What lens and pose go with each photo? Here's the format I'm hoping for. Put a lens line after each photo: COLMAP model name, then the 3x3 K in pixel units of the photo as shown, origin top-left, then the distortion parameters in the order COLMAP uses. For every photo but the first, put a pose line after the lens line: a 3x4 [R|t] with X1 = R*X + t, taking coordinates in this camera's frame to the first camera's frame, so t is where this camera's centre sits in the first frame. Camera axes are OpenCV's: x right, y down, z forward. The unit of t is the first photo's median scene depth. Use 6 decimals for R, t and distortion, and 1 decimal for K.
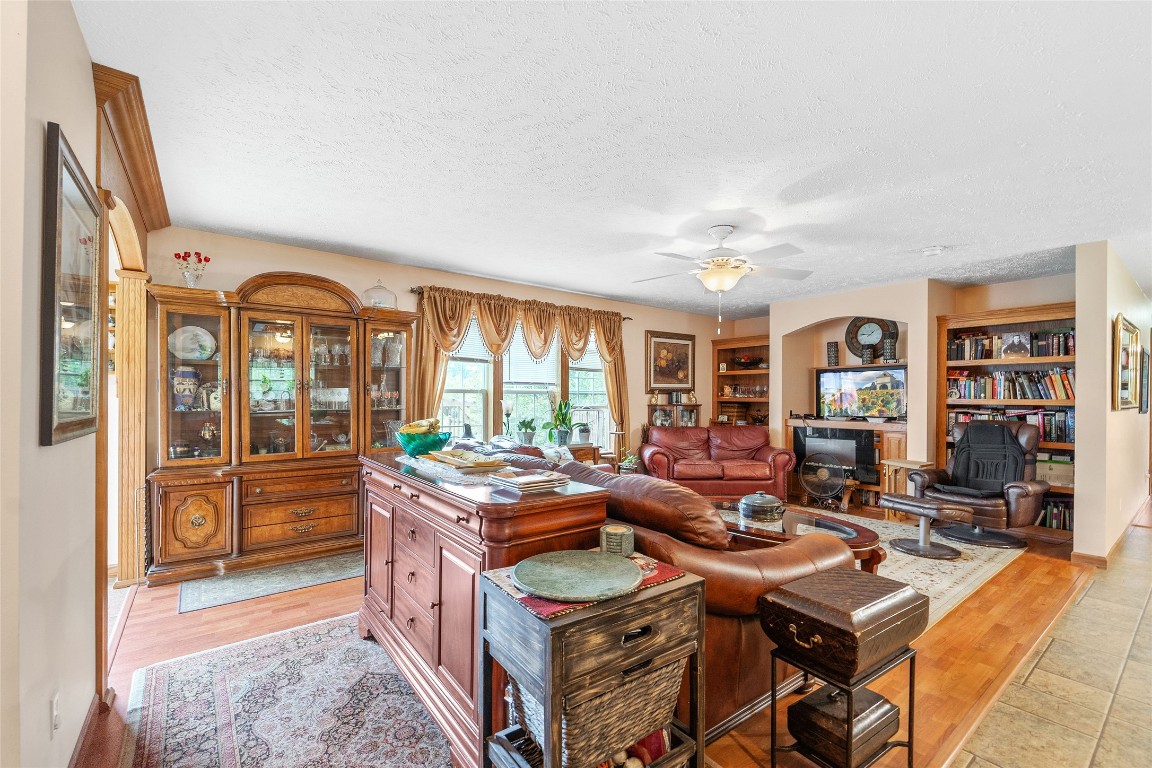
lens RADIAL K [[484.2, 0, 579.9], [0, 484.2, 395.6], [0, 0, 1]] dist [-0.004268, -0.000088]
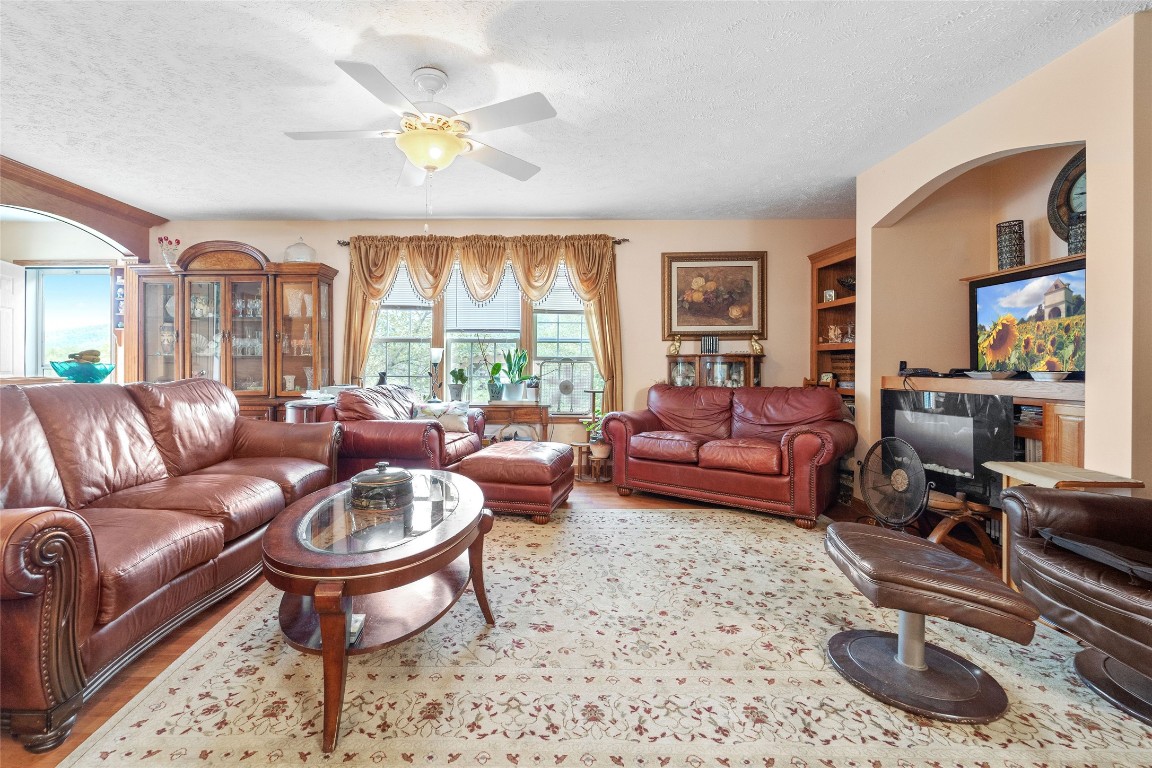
lens RADIAL K [[502.5, 0, 523.7], [0, 502.5, 365.4], [0, 0, 1]] dist [-0.000657, -0.000245]
pose [[0.782374, -0.003781, -0.622798, 0.577452], [0.004461, 0.999990, -0.000466, 0.042871], [0.622793, -0.002414, 0.782383, 0.365896]]
